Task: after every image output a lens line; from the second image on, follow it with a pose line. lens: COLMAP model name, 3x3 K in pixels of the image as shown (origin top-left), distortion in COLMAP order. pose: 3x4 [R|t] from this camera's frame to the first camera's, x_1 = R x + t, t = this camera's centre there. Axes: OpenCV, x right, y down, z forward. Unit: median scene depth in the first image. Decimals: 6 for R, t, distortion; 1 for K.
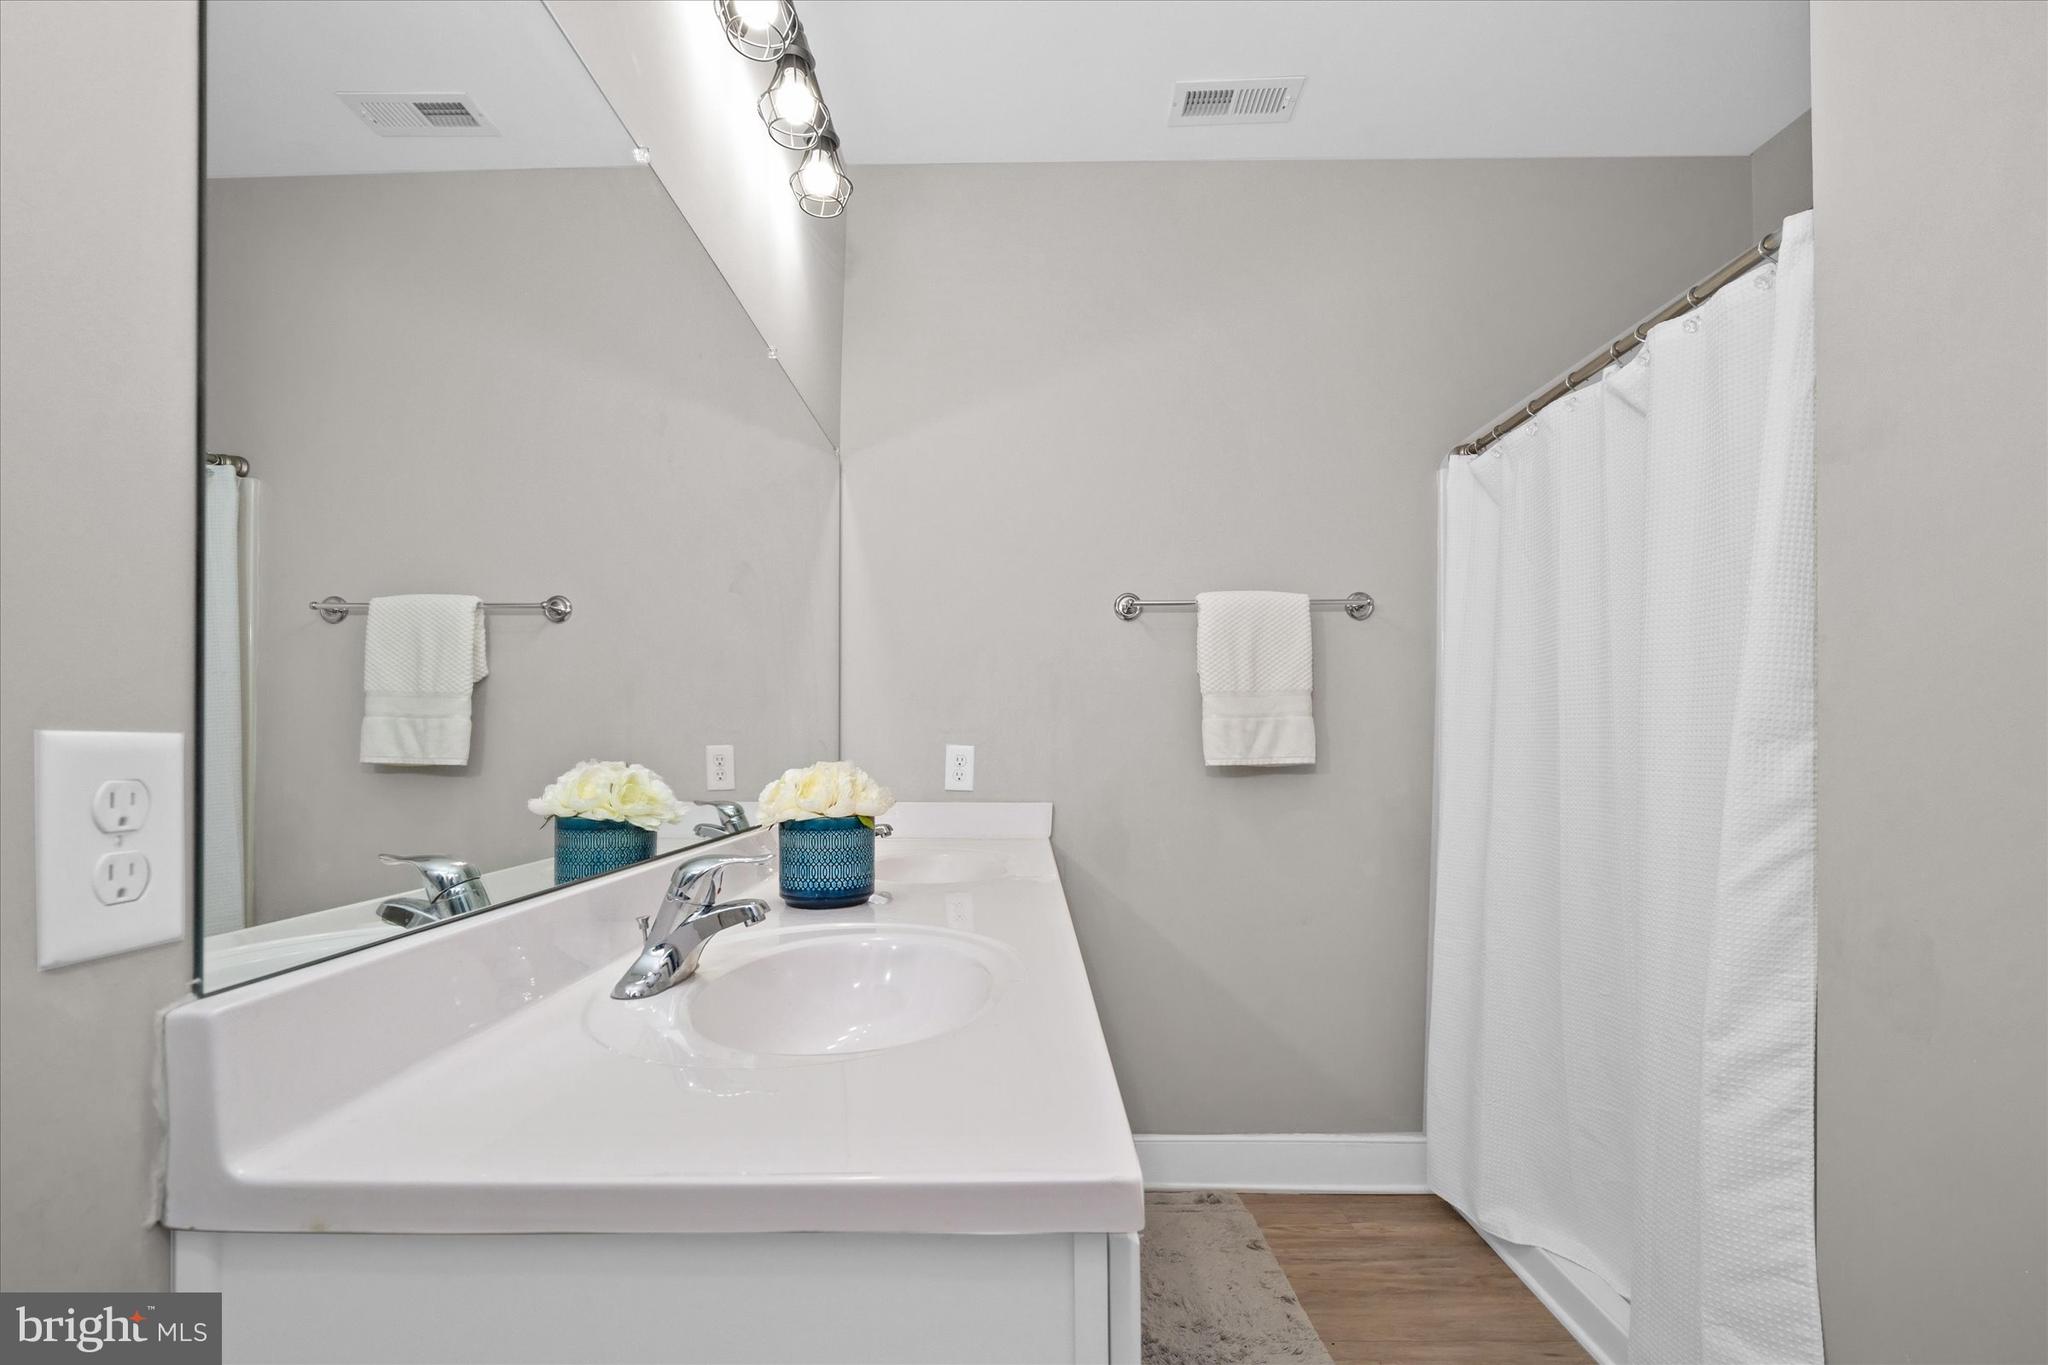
lens RADIAL K [[880.9, 0, 993.6], [0, 880.9, 745.1], [0, 0, 1]] dist [-0.002608, -0.000219]
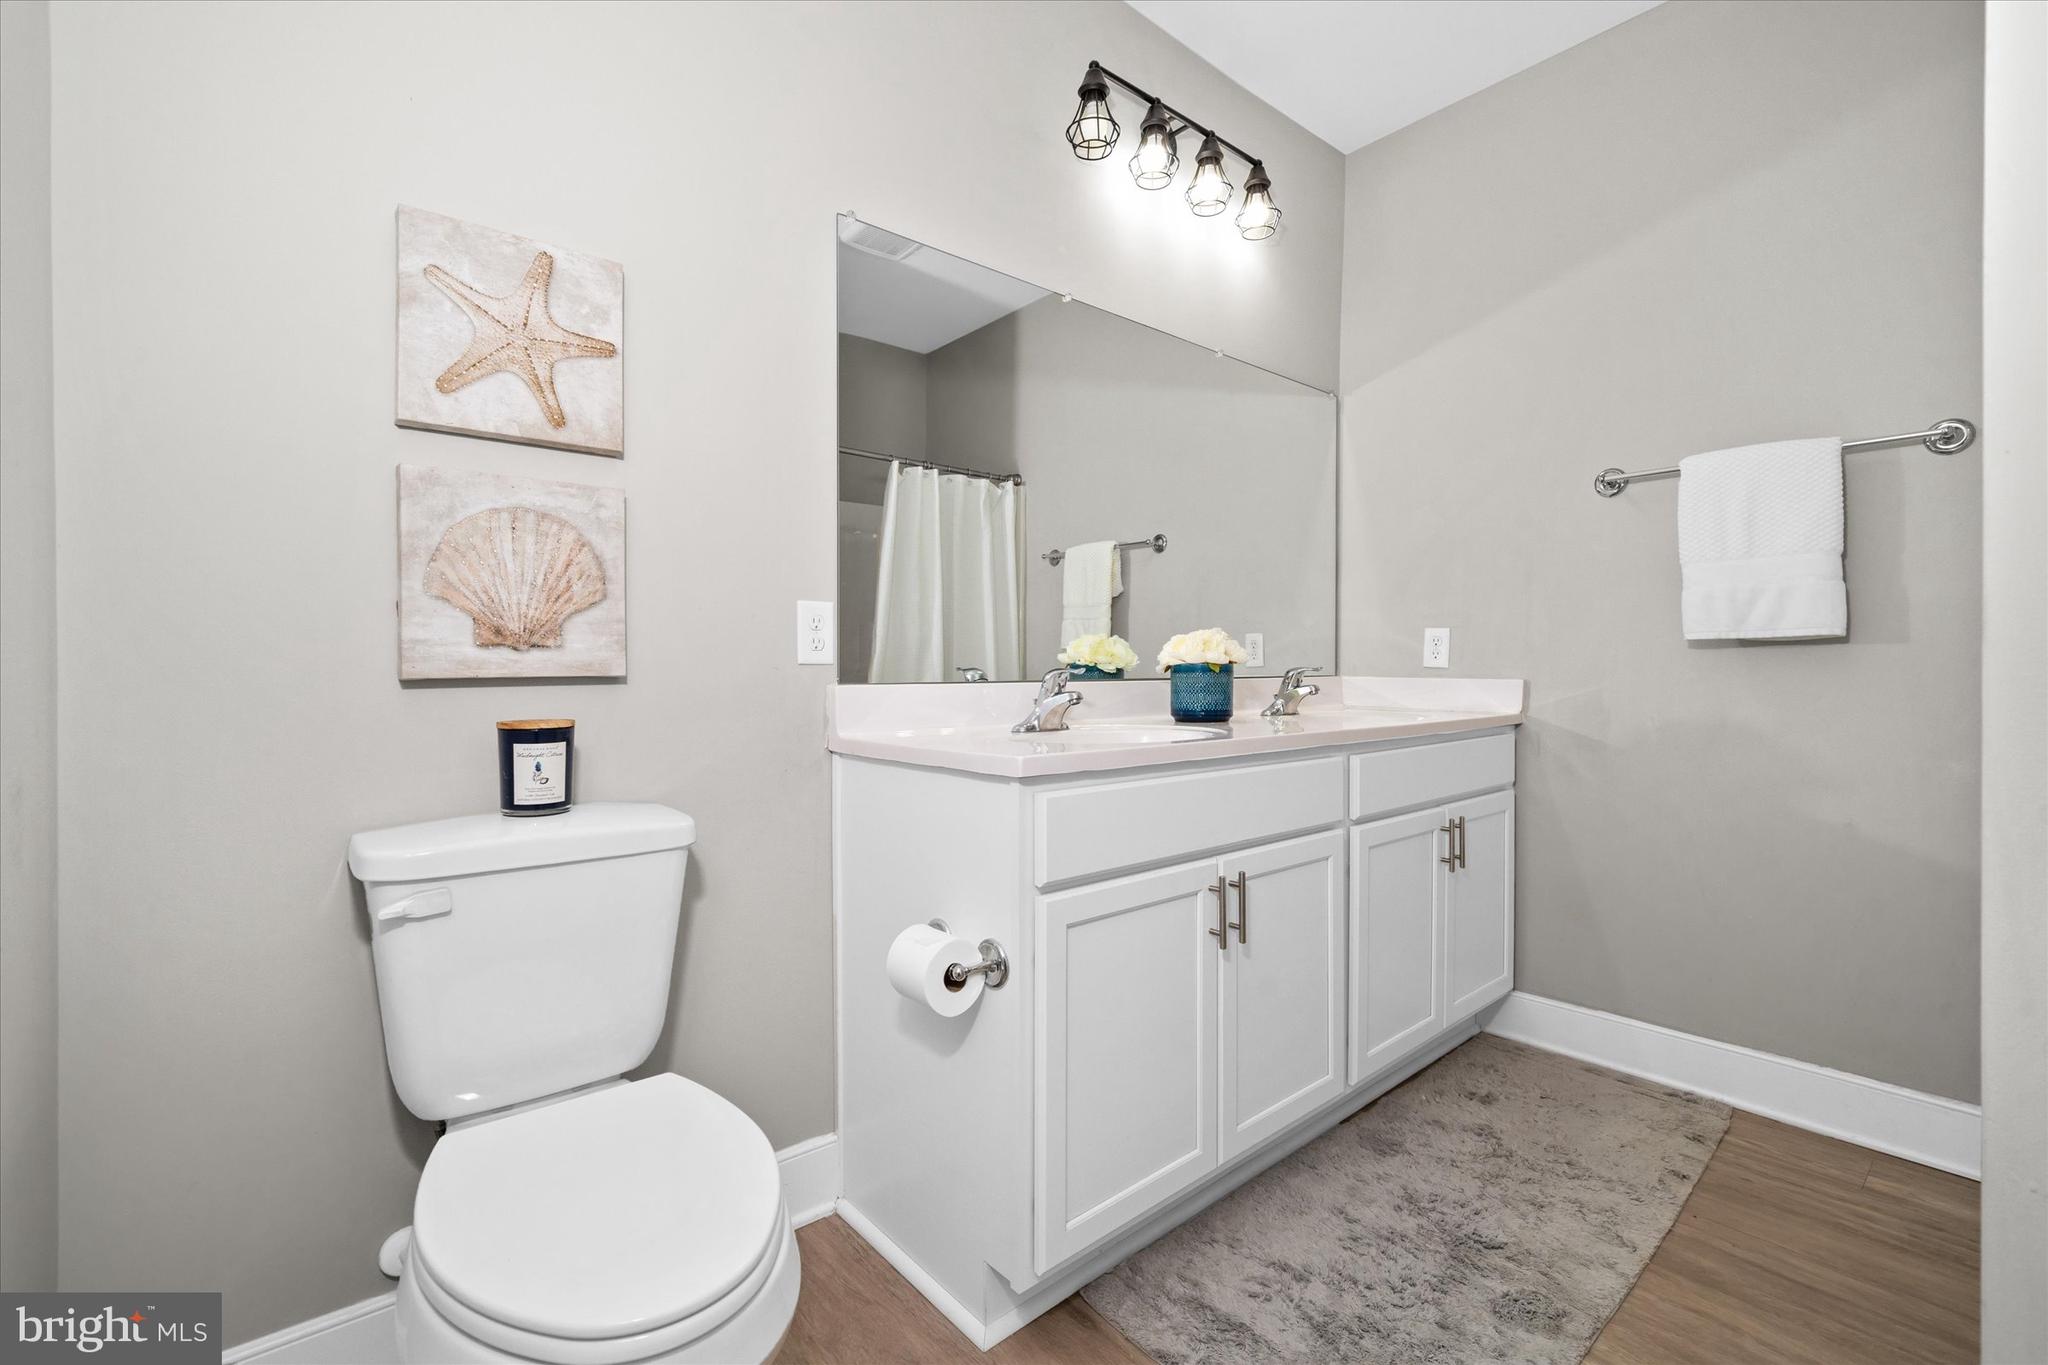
lens RADIAL K [[880.9, 0, 1028.1], [0, 880.9, 674.4], [0, 0, 1]] dist [-0.002608, -0.000219]
pose [[0.668888, 0.008789, -0.743311, 0.471760], [-0.000884, 0.999939, 0.011028, 0.050573], [0.743362, -0.006720, 0.668855, -0.157558]]
